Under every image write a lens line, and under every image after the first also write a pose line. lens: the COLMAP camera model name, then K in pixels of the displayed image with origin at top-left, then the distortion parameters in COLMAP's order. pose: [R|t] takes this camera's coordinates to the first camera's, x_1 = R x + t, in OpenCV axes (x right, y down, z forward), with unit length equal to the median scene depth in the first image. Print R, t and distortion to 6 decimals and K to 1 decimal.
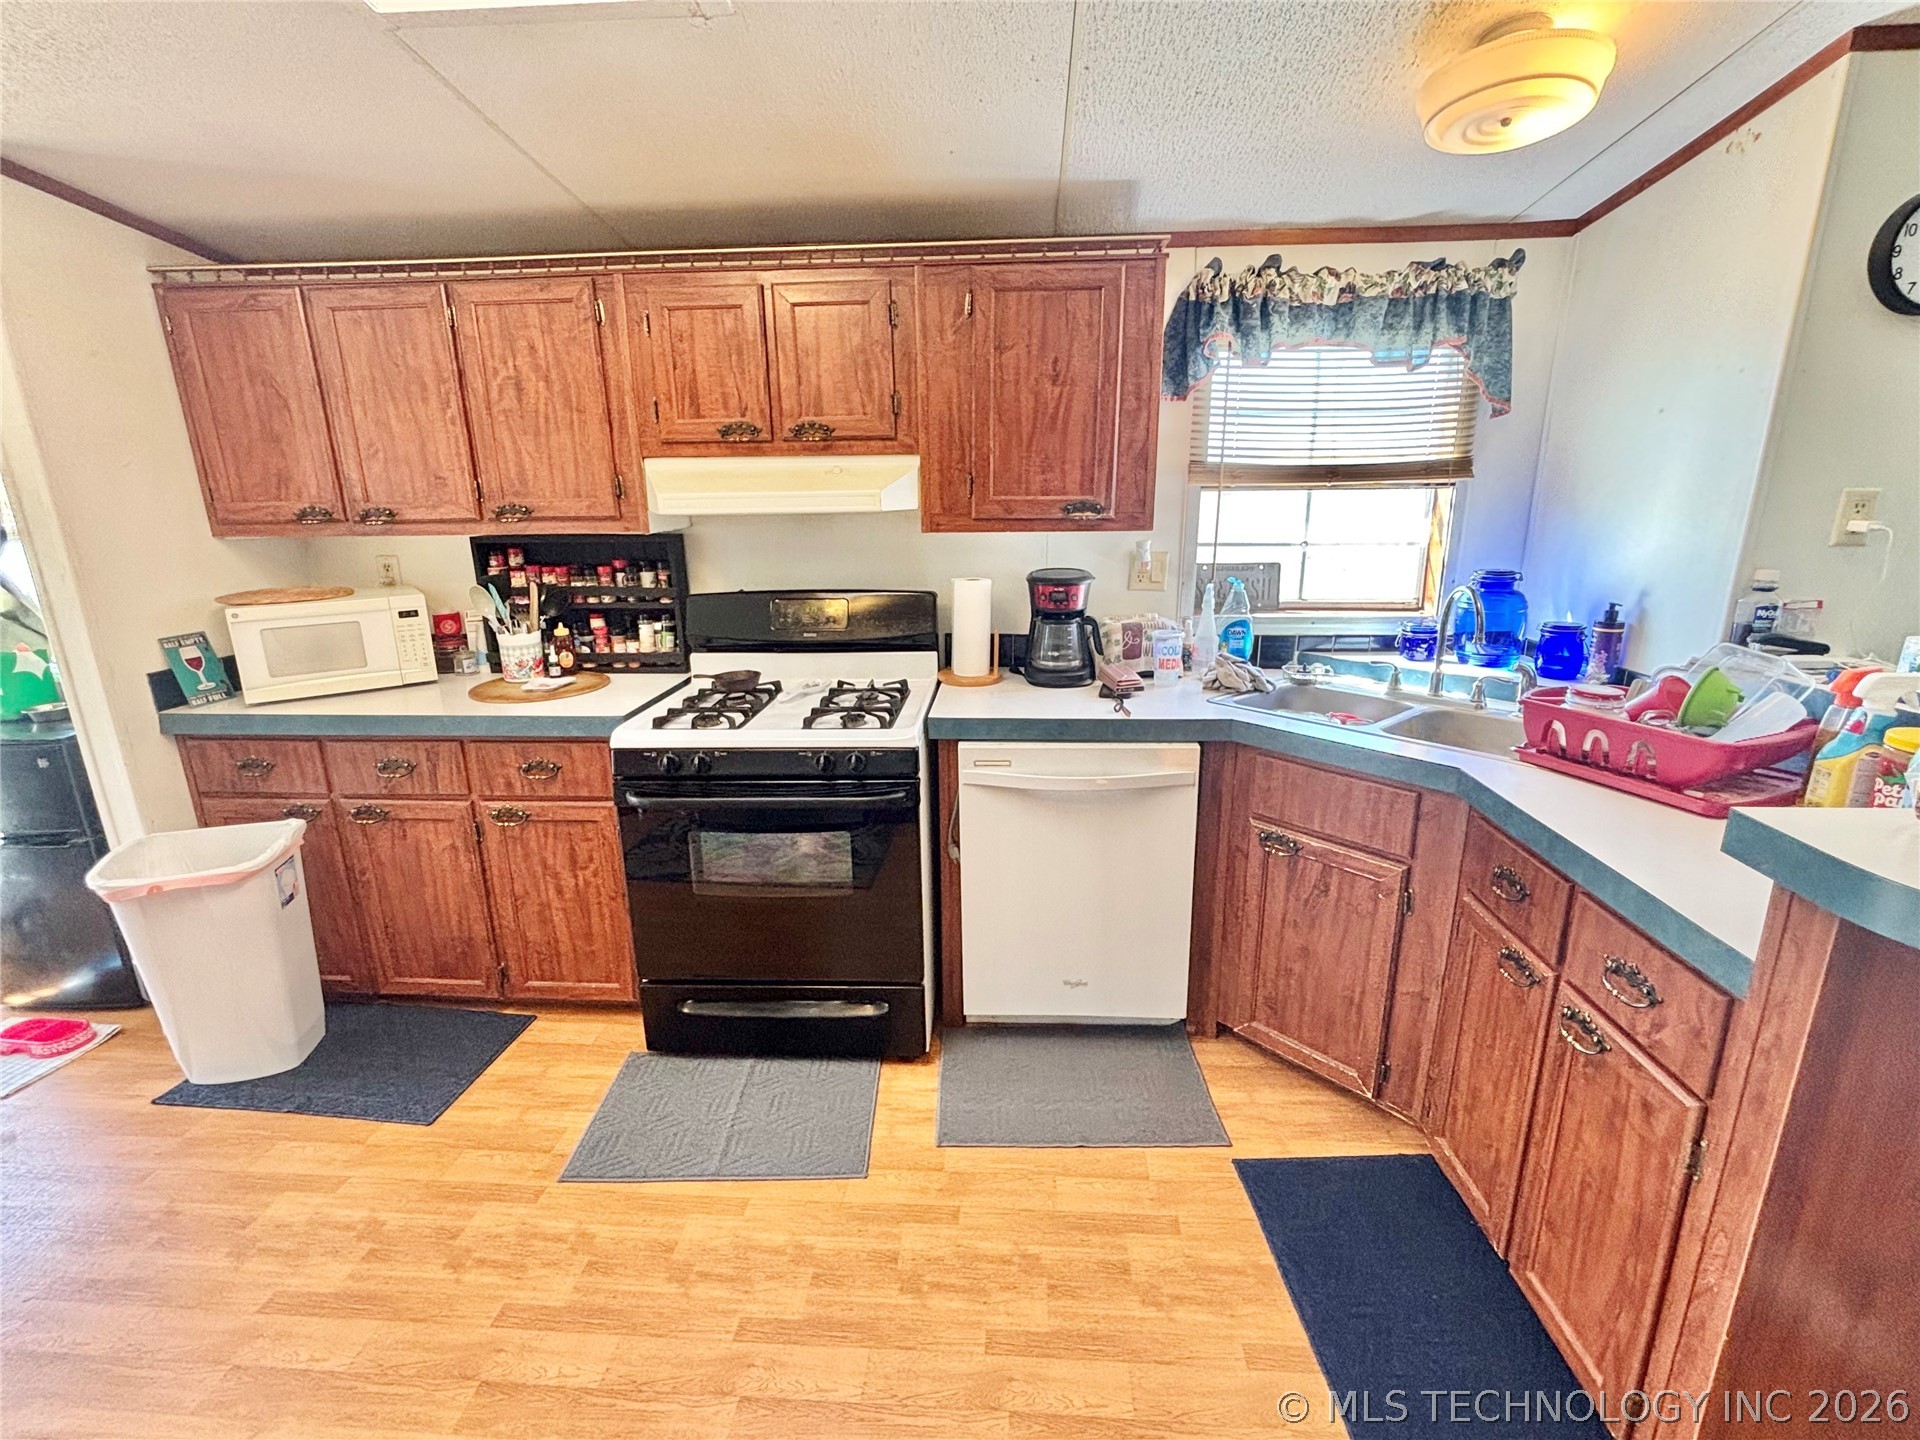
lens RADIAL K [[874.9, 0, 963.1], [0, 874.9, 720.4], [0, 0, 1]] dist [-0.000369, 0.000762]
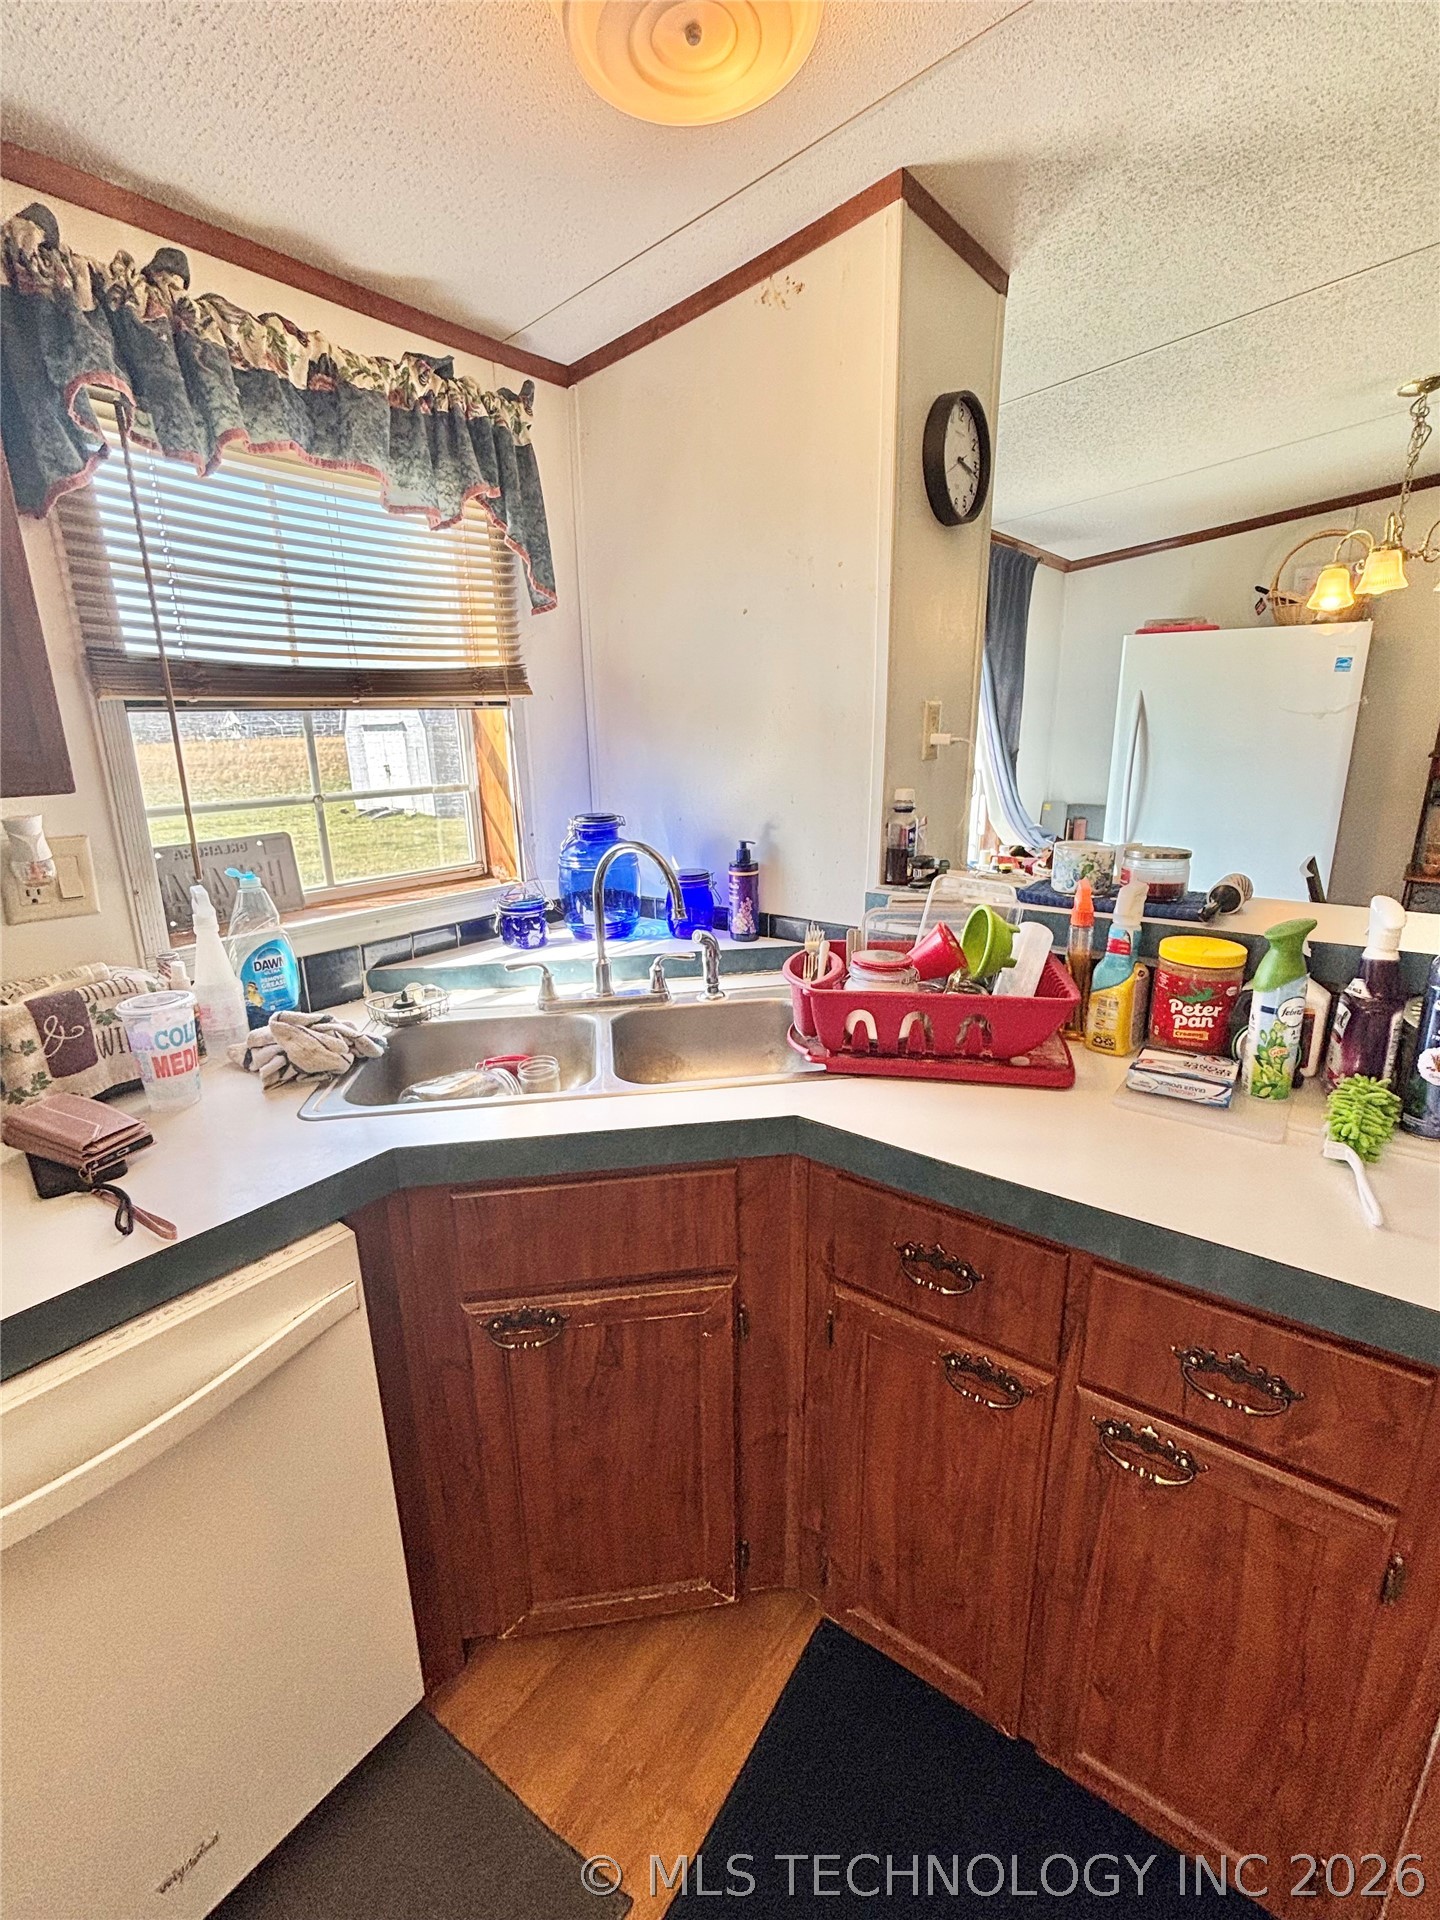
lens RADIAL K [[874.9, 0, 723.0], [0, 874.9, 961.7], [0, 0, 1]] dist [-0.000369, 0.000762]
pose [[0.552754, -0.221143, 0.803467, 0.026046], [0.228480, 0.967418, 0.109083, -0.106311], [-0.801411, 0.123281, 0.585271, 0.484017]]
